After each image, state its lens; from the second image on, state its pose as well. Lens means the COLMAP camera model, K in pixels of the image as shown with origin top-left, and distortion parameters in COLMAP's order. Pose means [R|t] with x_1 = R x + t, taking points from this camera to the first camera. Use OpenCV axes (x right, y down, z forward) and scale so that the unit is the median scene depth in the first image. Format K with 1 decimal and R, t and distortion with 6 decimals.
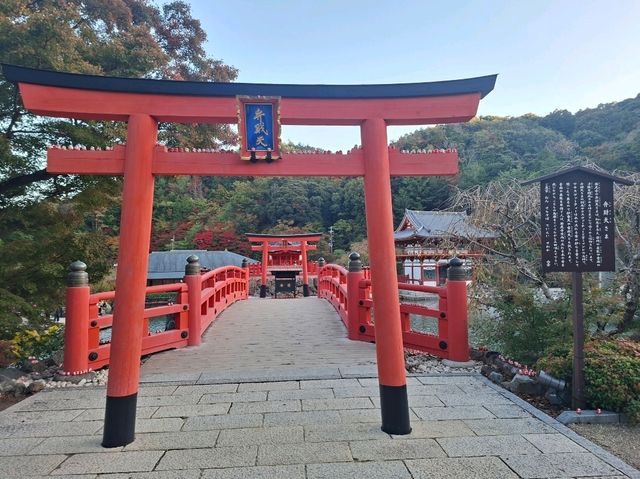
lens RADIAL K [[436.3, 0, 318.7], [0, 436.3, 241.9], [0, 0, 1]] dist [0.004946, -0.007025]
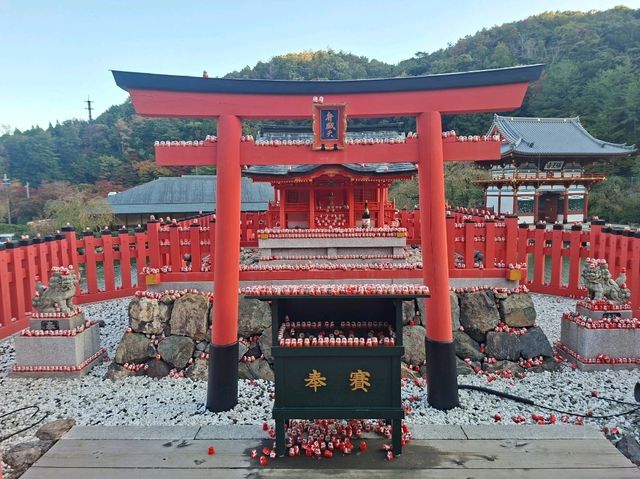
lens RADIAL K [[436.3, 0, 318.8], [0, 436.3, 239.5], [0, 0, 1]] dist [0.004946, -0.007025]
pose [[0.995901, 0.007399, -0.090145, -0.020148], [0.007539, 0.986391, 0.164246, 0.006317], [0.090133, -0.164253, 0.982292, 0.246871]]
